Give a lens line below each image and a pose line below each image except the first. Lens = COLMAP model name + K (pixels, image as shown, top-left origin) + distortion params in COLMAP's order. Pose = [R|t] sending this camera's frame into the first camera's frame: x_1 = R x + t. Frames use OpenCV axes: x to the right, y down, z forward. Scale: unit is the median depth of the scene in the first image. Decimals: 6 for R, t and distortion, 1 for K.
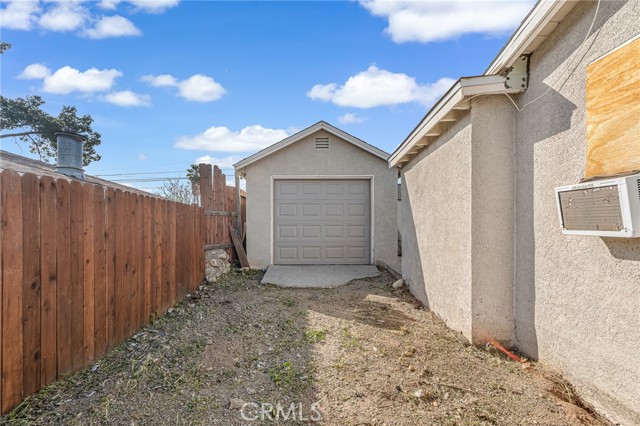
lens RADIAL K [[293.4, 0, 319.7], [0, 293.4, 226.5], [0, 0, 1]] dist [-0.000068, -0.000010]
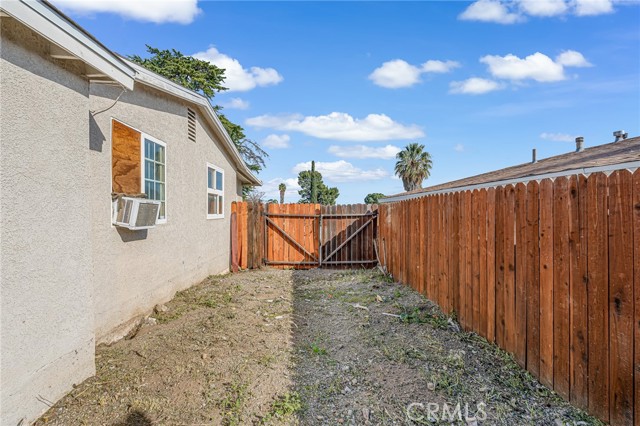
lens RADIAL K [[294.8, 0, 320.0], [0, 294.8, 213.0], [0, 0, 1]] dist [-0.000213, -0.000048]
pose [[-0.999722, 0.001411, -0.023553, -0.102151], [0.001504, 0.999991, -0.003957, -0.046910], [0.023547, -0.003991, -0.999715, 2.202137]]
